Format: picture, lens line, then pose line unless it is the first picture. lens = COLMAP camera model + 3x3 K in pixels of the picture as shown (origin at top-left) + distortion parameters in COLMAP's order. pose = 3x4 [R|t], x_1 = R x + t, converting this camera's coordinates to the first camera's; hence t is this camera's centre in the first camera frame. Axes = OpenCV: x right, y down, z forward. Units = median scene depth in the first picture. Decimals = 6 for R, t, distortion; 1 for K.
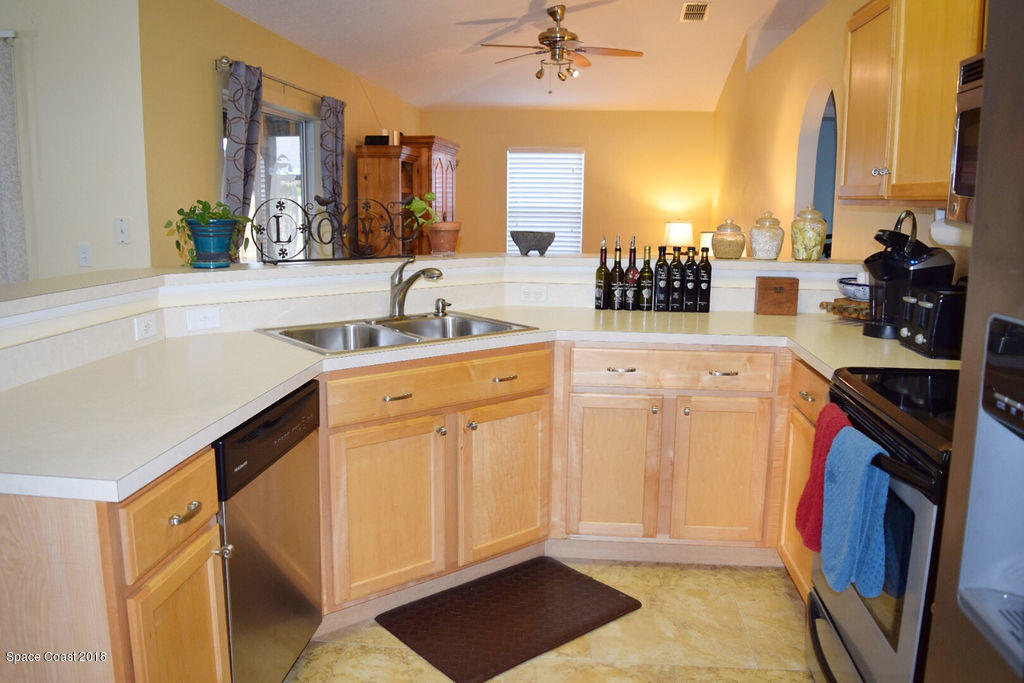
lens RADIAL K [[798.4, 0, 512.0], [0, 798.4, 341.5], [0, 0, 1]] dist [-0.090411, 0.007403]
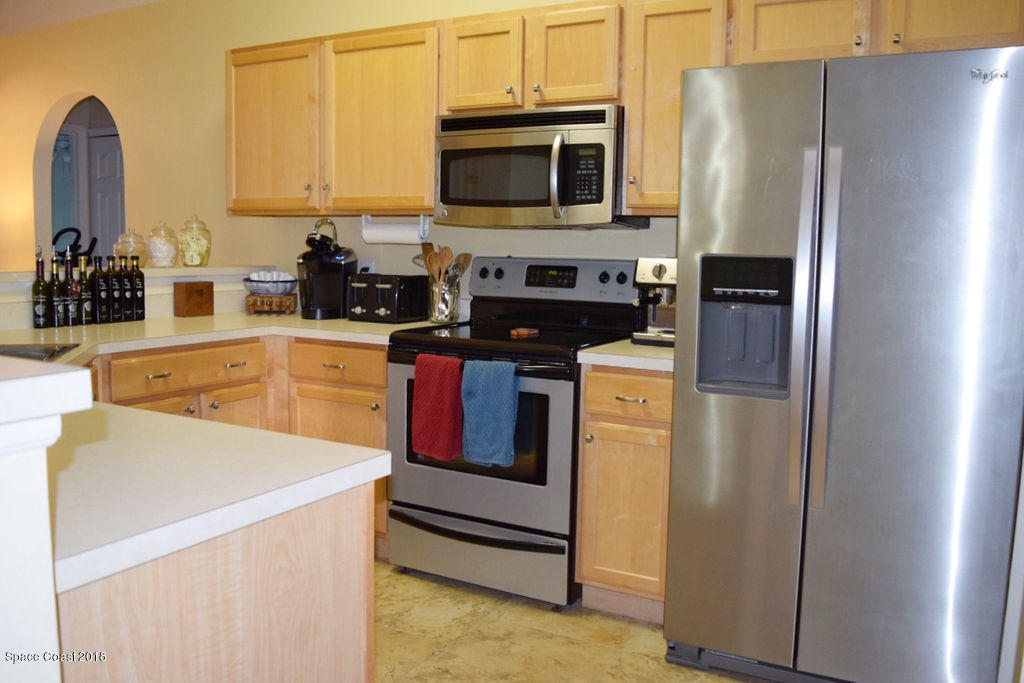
lens RADIAL K [[848.0, 0, 512.0], [0, 848.0, 341.5], [0, 0, 1]] dist [-0.095527, 0.017660]
pose [[0.393324, -0.105991, 0.913270, -0.532811], [0.144301, 0.988138, 0.052533, 0.002070], [-0.908005, 0.111123, 0.403953, 0.151110]]
